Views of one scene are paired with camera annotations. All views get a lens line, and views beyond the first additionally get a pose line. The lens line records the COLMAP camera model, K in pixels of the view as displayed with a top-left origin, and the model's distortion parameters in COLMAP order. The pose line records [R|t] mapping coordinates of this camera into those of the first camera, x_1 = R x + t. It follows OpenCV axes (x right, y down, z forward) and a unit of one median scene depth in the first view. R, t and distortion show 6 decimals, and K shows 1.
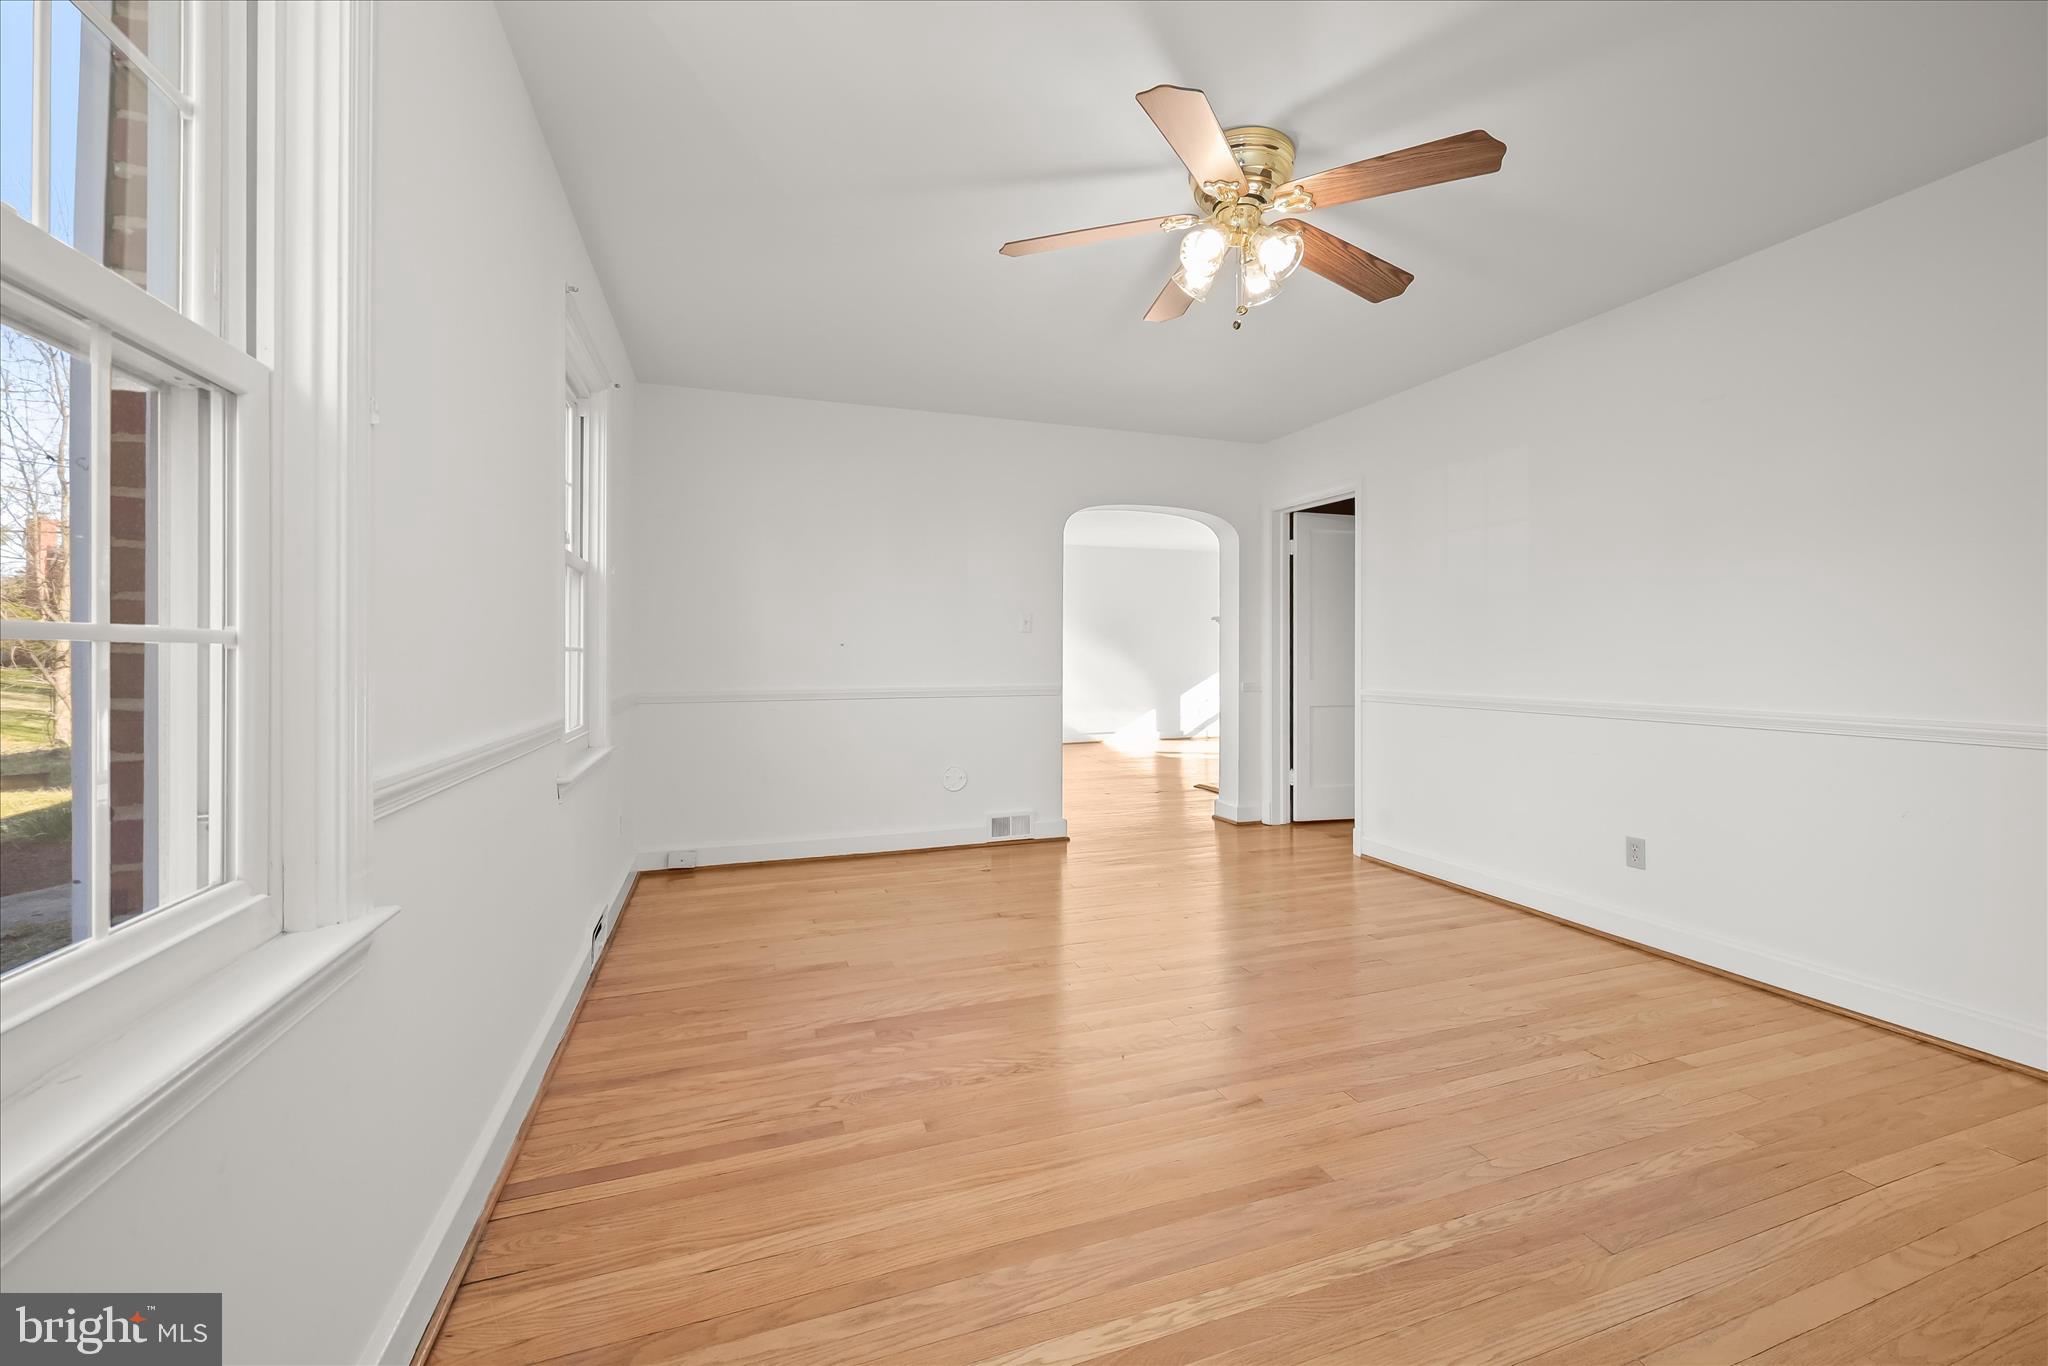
lens RADIAL K [[838.1, 0, 1033.2], [0, 838.1, 651.5], [0, 0, 1]] dist [-0.000182, 0.000015]
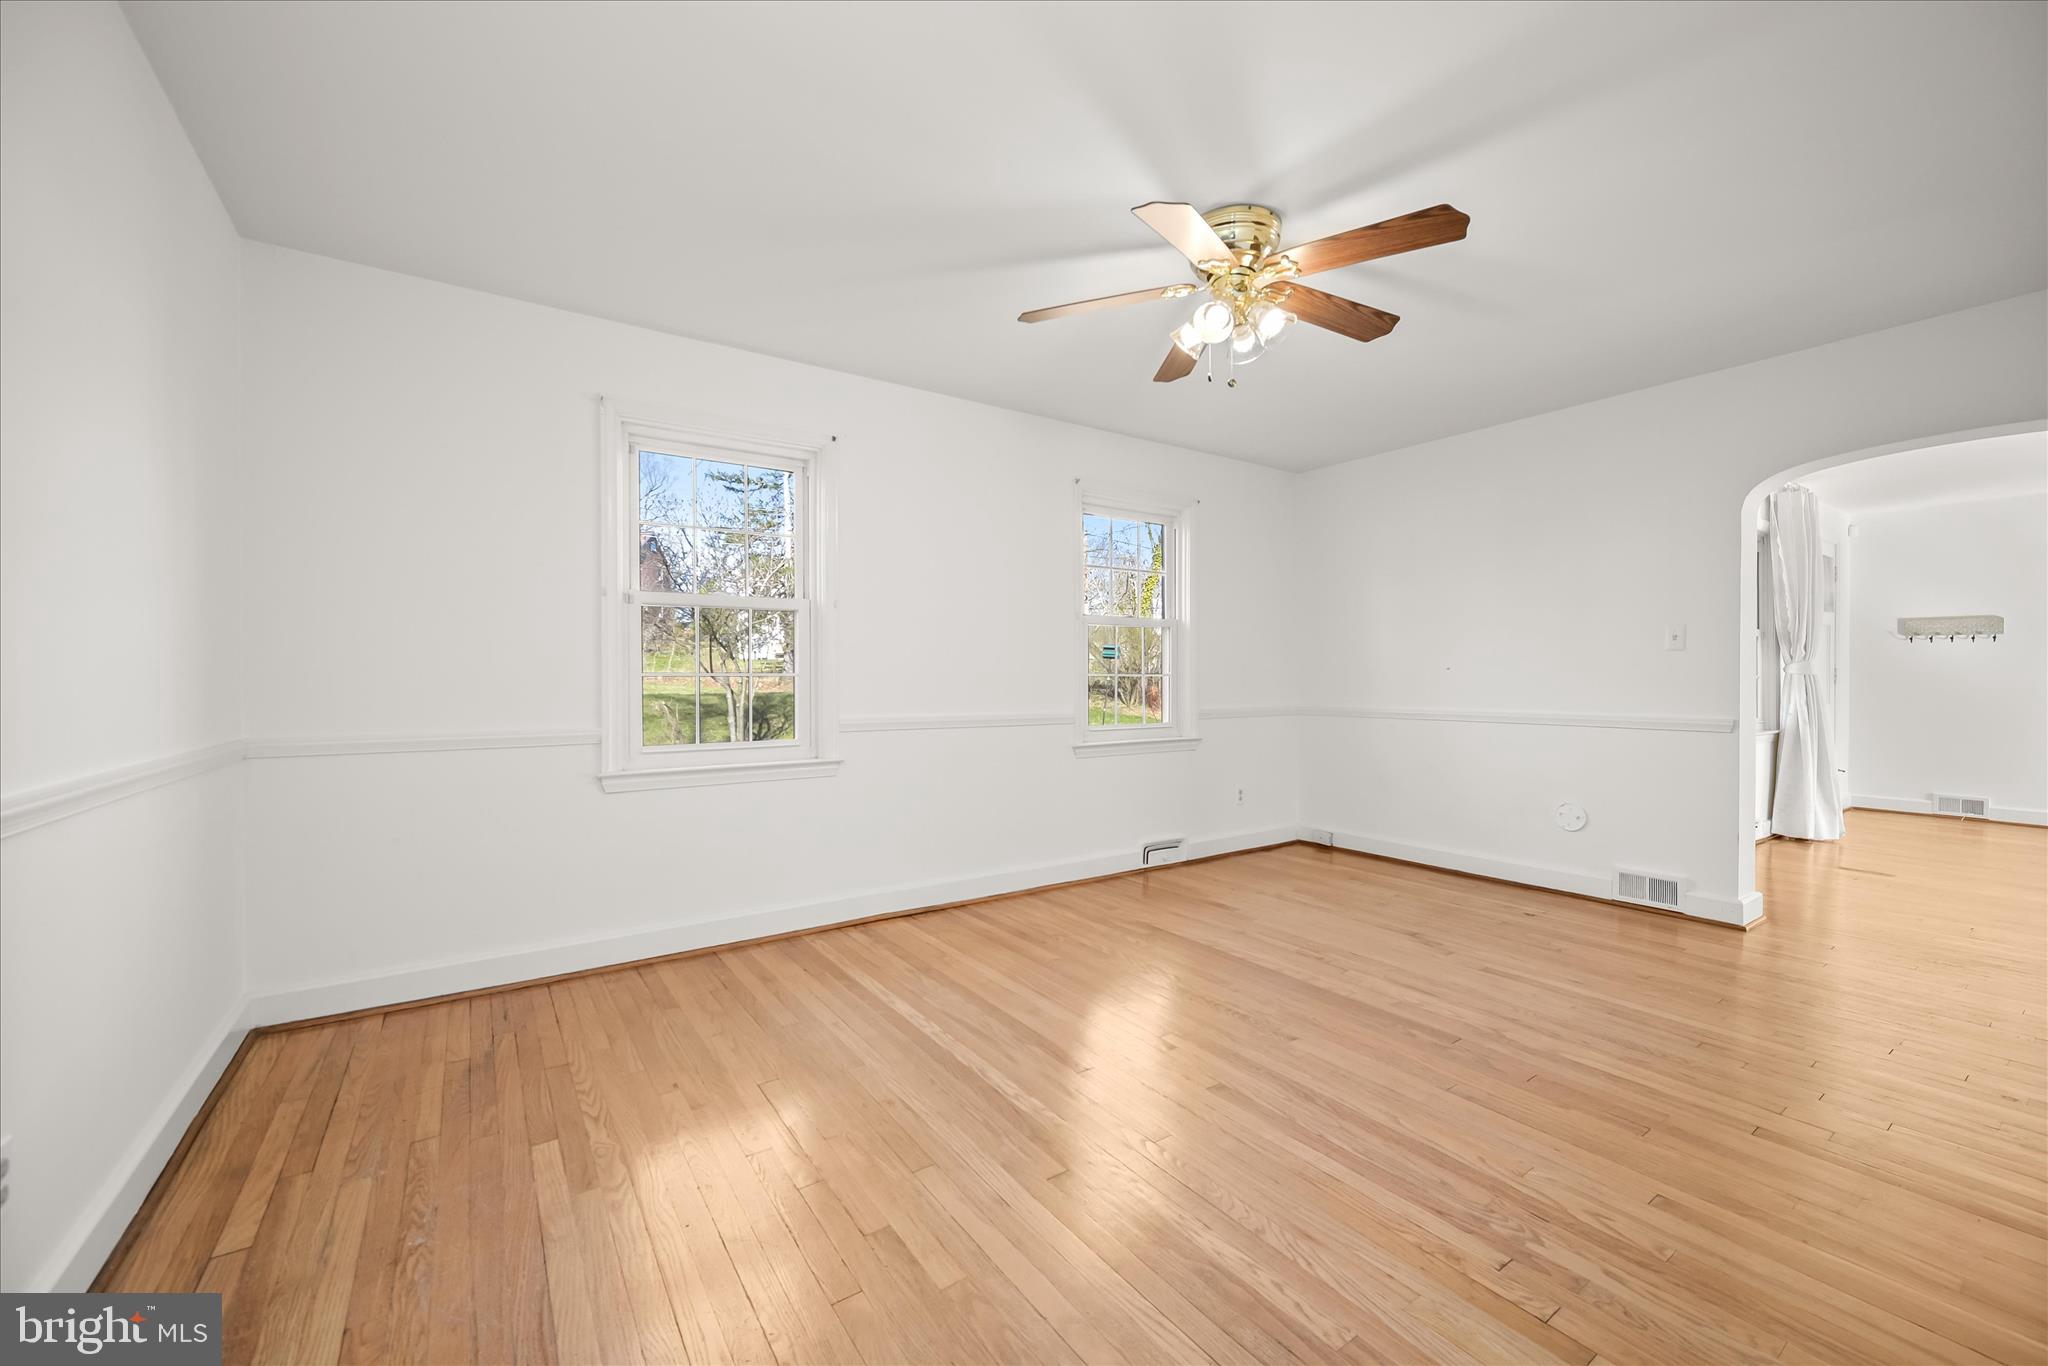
lens RADIAL K [[802.7, 0, 1024.0], [0, 802.7, 683.0], [0, 0, 1]] dist [-0.000697, -0.000305]
pose [[0.251815, 0.006470, -0.967754, 1.137511], [0.004740, 0.999957, 0.007918, -0.000738], [0.967764, -0.006581, 0.251773, 0.434081]]
